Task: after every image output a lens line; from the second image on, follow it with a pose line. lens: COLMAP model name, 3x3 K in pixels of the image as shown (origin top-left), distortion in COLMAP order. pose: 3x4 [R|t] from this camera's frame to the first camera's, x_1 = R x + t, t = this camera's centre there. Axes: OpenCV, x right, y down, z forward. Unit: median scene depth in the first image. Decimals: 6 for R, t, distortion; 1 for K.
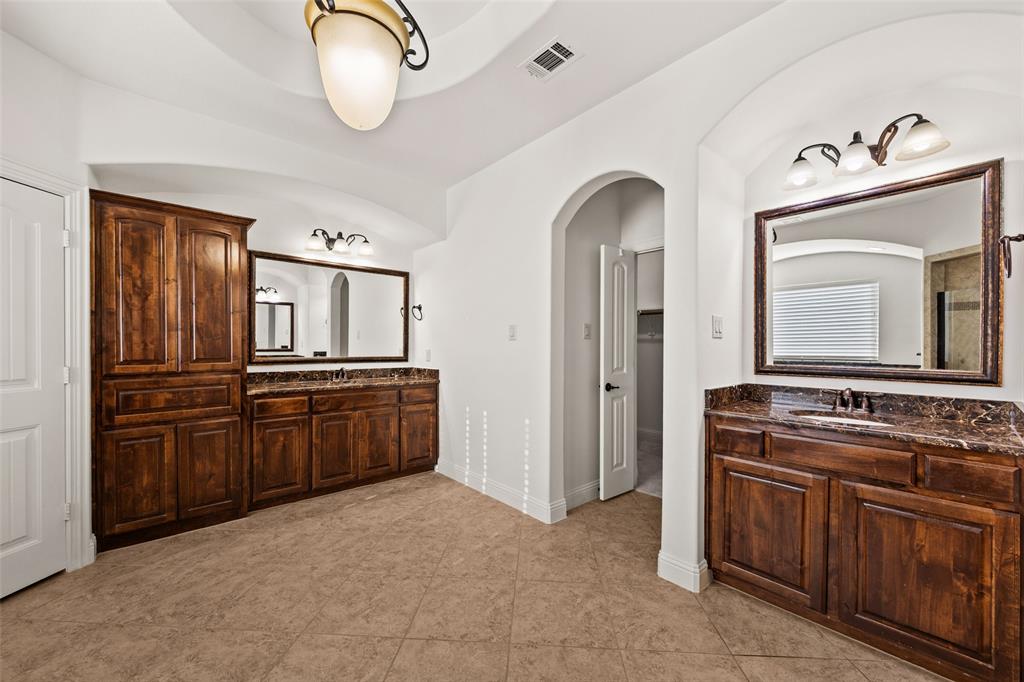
lens RADIAL K [[389.6, 0, 513.1], [0, 389.6, 345.6], [0, 0, 1]] dist [-0.002639, -0.000162]
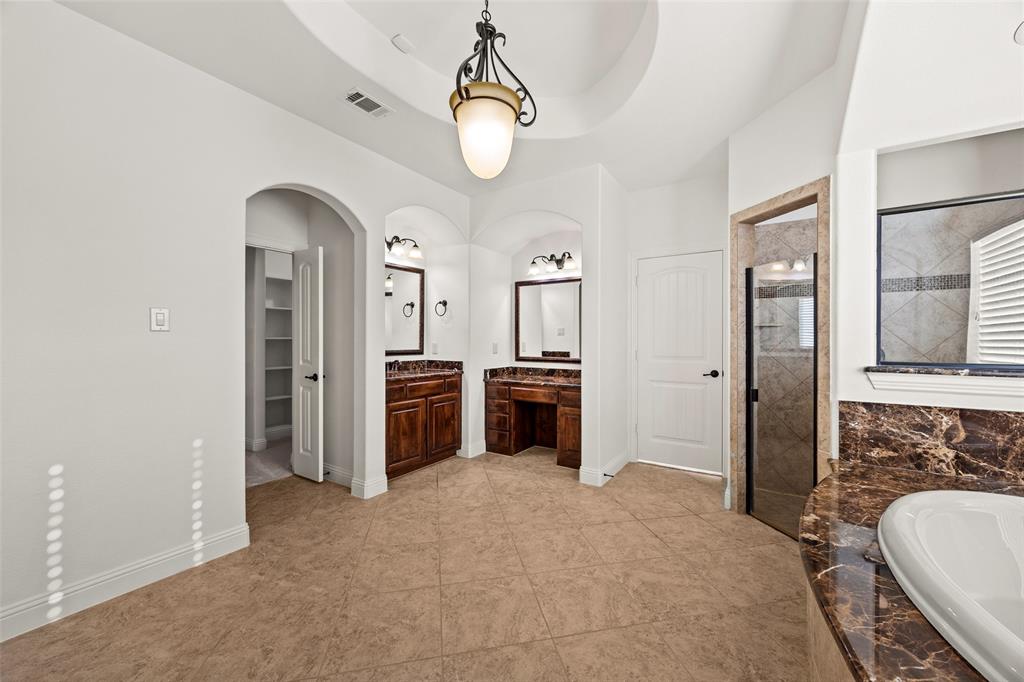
lens RADIAL K [[389.6, 0, 513.1], [0, 389.6, 345.6], [0, 0, 1]] dist [-0.002639, -0.000162]
pose [[-0.257002, -0.017581, 0.966251, -1.303804], [-0.000151, 0.999835, 0.018152, -0.002946], [-0.966411, 0.004519, -0.256962, 0.961026]]
